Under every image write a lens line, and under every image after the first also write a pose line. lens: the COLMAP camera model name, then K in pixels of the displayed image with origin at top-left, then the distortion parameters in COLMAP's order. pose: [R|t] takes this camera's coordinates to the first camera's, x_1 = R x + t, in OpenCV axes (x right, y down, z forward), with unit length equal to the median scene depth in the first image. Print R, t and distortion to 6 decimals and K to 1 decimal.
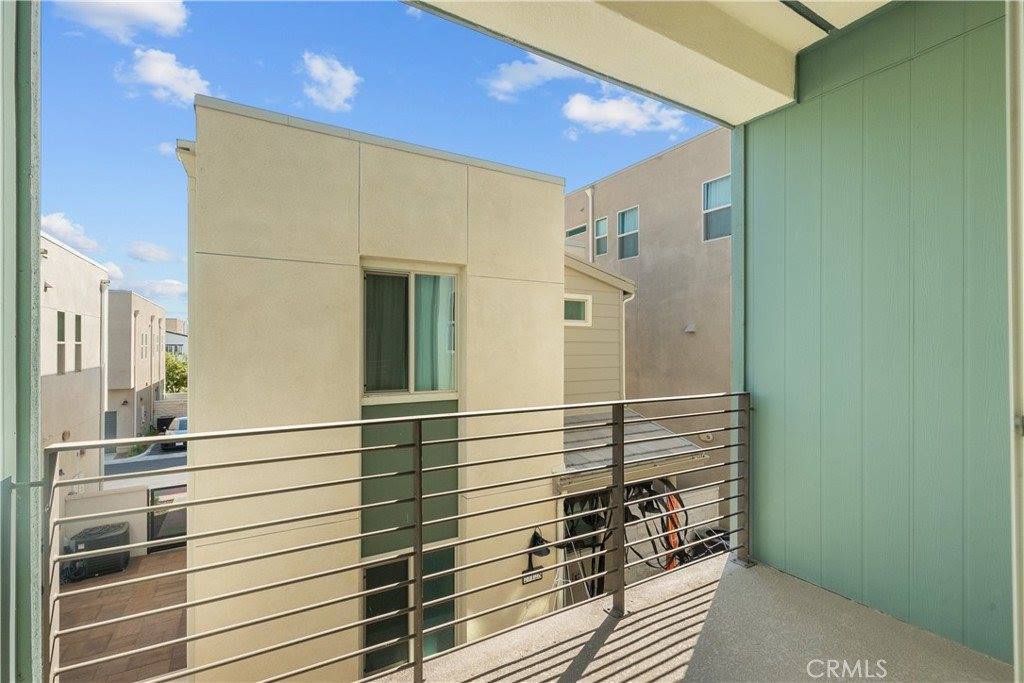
lens RADIAL K [[465.1, 0, 506.1], [0, 465.1, 339.5], [0, 0, 1]] dist [0.004168, 0.000436]
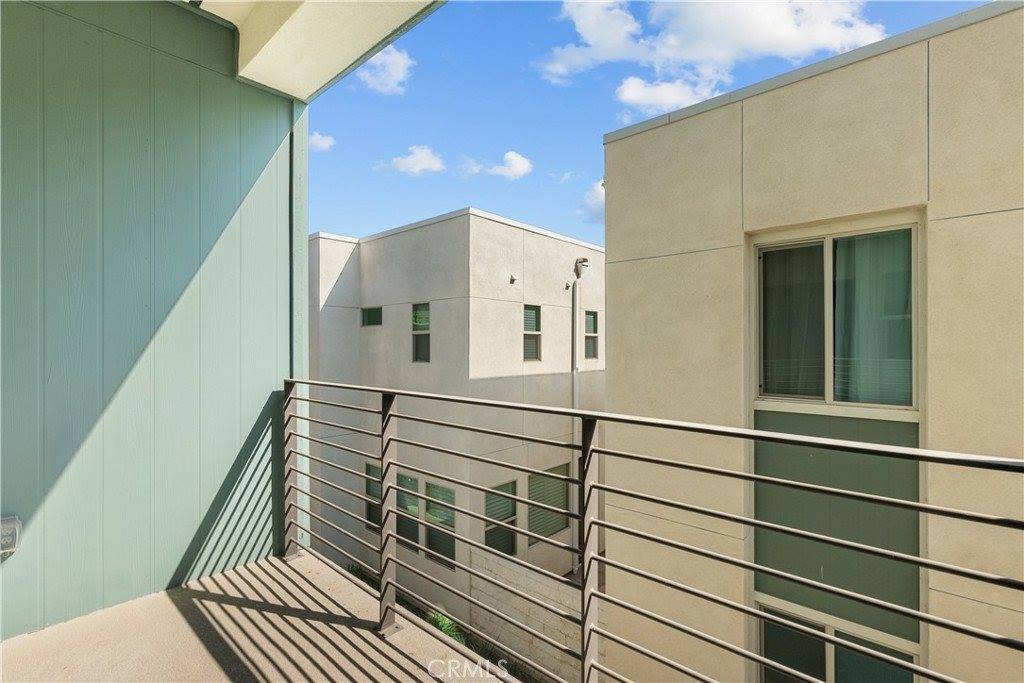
lens RADIAL K [[465.1, 0, 505.6], [0, 465.1, 343.7], [0, 0, 1]] dist [0.004168, 0.000436]
pose [[0.291185, 0.001098, -0.956666, 0.362553], [0.001429, 0.999998, 0.001583, 0.021209], [0.956666, -0.001828, 0.291182, 0.313149]]
